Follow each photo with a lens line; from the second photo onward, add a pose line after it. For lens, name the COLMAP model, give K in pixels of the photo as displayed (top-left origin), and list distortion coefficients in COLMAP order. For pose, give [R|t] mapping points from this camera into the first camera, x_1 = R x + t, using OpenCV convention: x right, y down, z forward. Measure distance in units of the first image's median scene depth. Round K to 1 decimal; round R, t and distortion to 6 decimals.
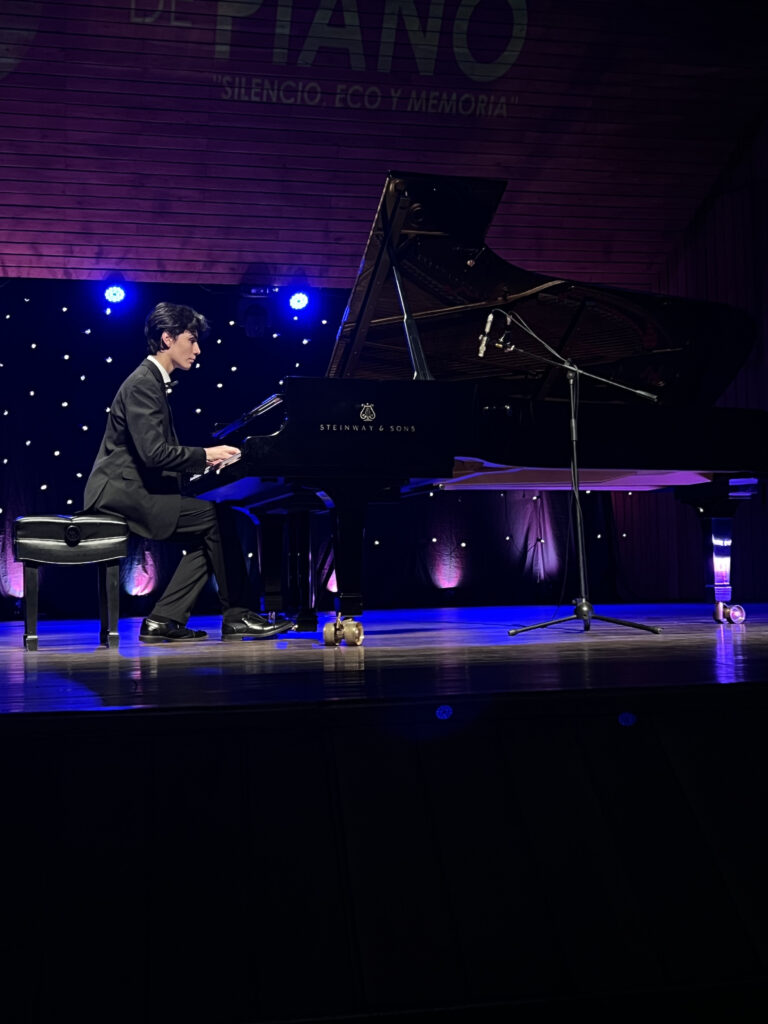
lens RADIAL K [[1352.9, 0, 384.0], [0, 1352.9, 512.0], [0, 0, 1]] dist [0.203667, -0.731459]
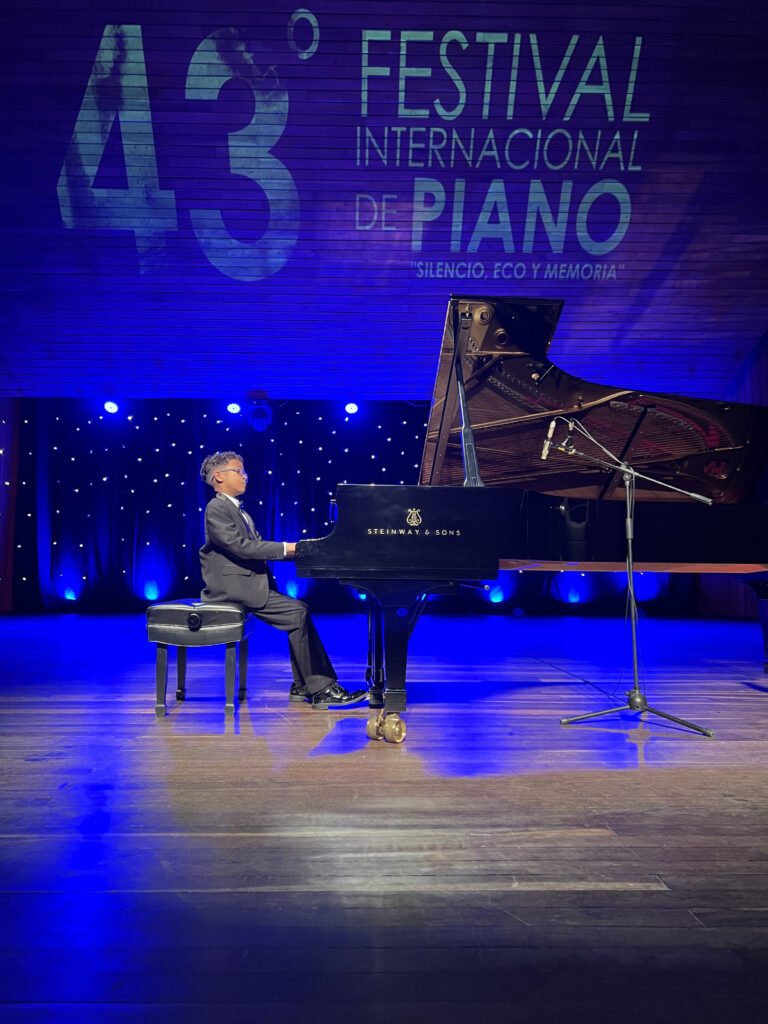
lens RADIAL K [[771.6, 0, 384.0], [0, 771.6, 512.0], [0, 0, 1]] dist [0.008837, -0.007398]
pose [[0.973204, 0.011810, -0.229641, 0.044801], [-0.016522, 0.999690, -0.018610, -0.028754], [0.229350, 0.021906, 0.973097, 0.178900]]
